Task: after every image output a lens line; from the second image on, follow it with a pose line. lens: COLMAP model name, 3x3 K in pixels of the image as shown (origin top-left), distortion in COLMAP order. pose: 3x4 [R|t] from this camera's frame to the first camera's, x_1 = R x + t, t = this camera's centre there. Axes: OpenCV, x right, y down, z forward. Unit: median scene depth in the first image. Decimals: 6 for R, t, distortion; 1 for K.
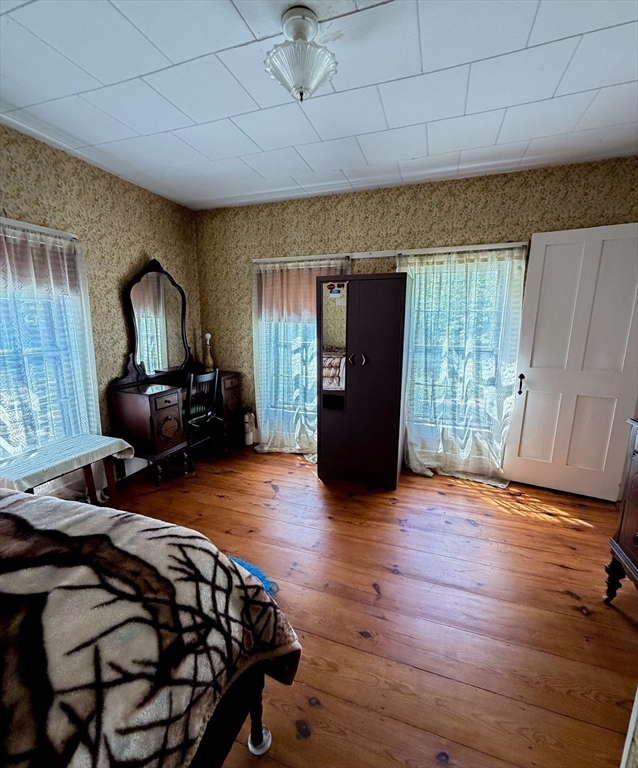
lens RADIAL K [[337.7, 0, 317.8], [0, 337.7, 389.9], [0, 0, 1]] dist [-0.003499, -0.000564]
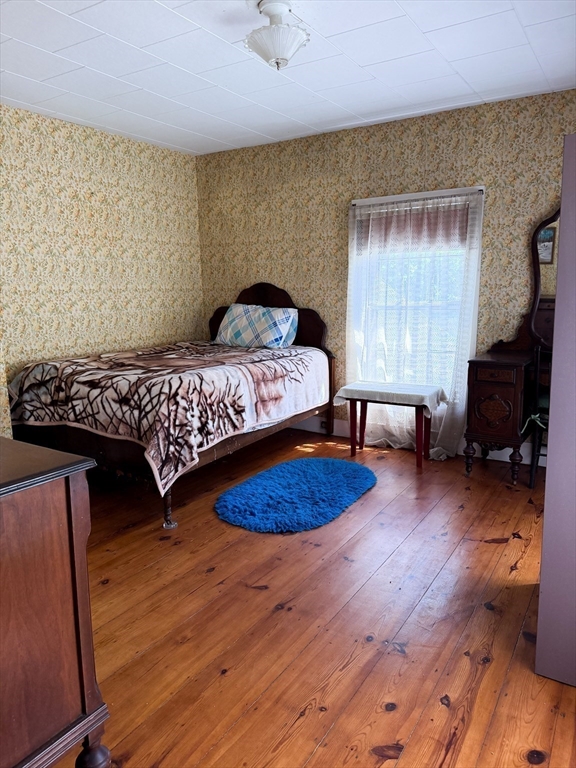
lens RADIAL K [[548.9, 0, 287.4], [0, 548.9, 380.3], [0, 0, 1]] dist [0.000630, -0.002987]
pose [[-0.219904, 0.161009, -0.962142, 1.086746], [-0.182512, 0.962079, 0.202713, -0.151876], [0.958296, 0.220180, -0.182179, 0.940578]]
